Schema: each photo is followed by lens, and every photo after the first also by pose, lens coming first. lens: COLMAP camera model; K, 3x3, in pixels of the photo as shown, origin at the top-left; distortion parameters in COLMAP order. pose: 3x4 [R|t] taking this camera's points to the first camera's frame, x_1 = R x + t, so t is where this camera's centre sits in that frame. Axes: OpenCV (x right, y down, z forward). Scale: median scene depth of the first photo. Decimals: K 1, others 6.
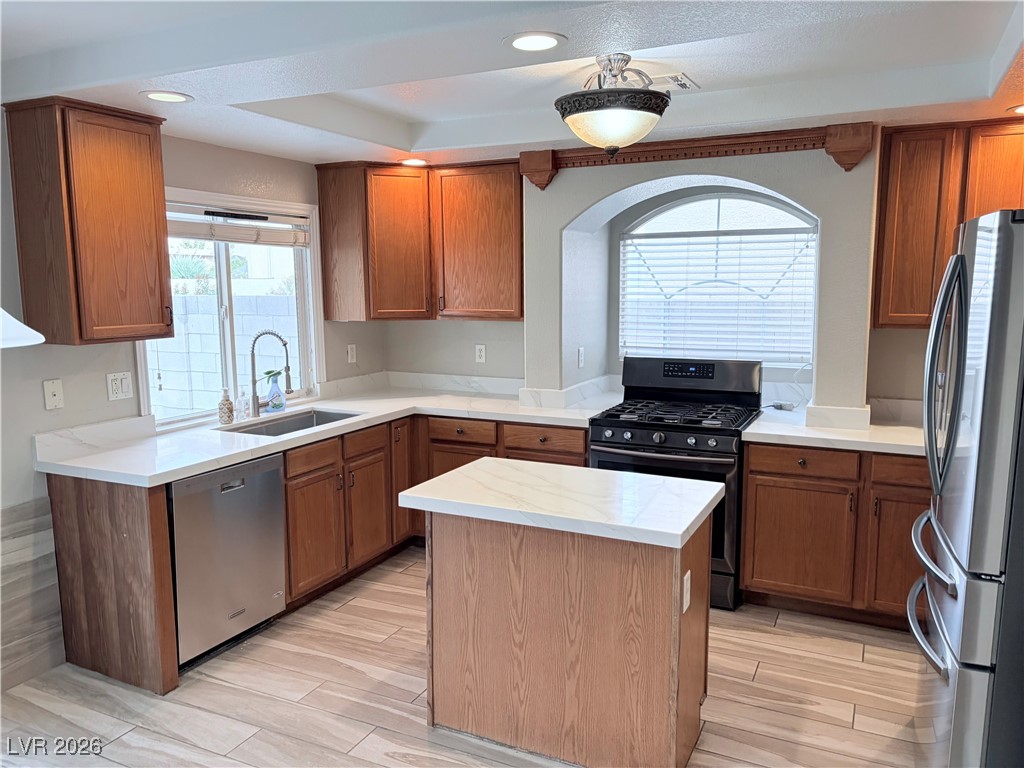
lens RADIAL K [[772.9, 0, 512.0], [0, 772.9, 384.0], [0, 0, 1]] dist [0.082591, -0.129920]
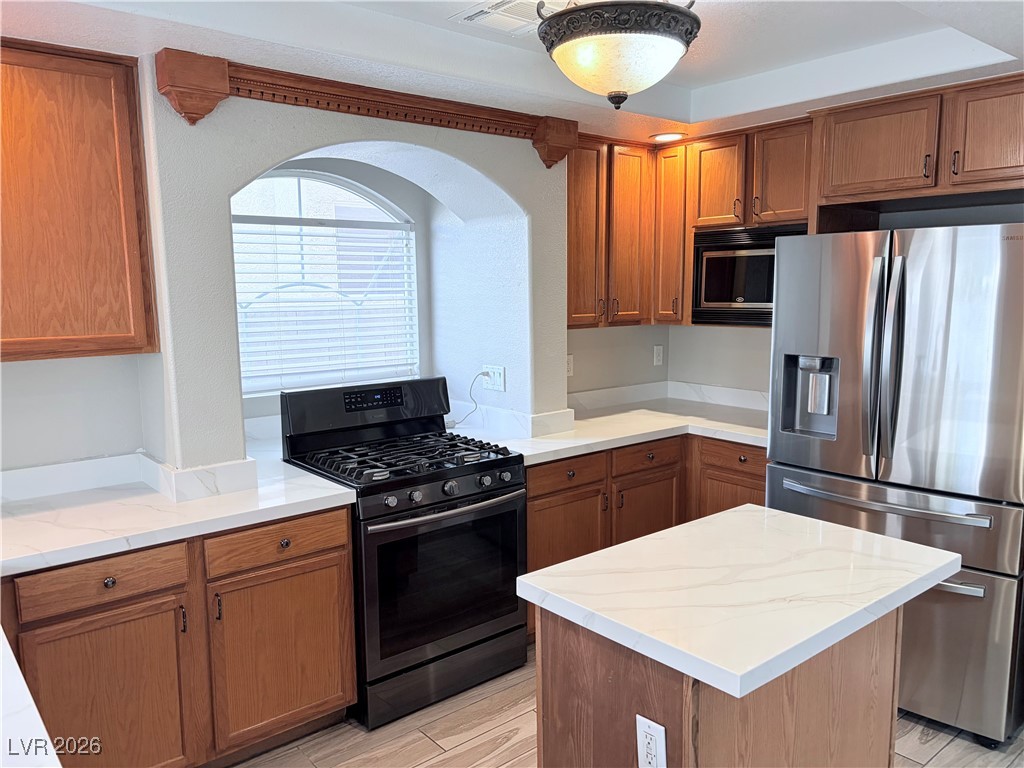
lens RADIAL K [[772.9, 0, 512.0], [0, 772.9, 384.0], [0, 0, 1]] dist [0.082591, -0.129920]
pose [[0.403818, -0.116113, 0.907441, -0.409444], [0.127817, 0.989345, 0.069713, -0.067951], [-0.905866, 0.087835, 0.414356, 0.555918]]
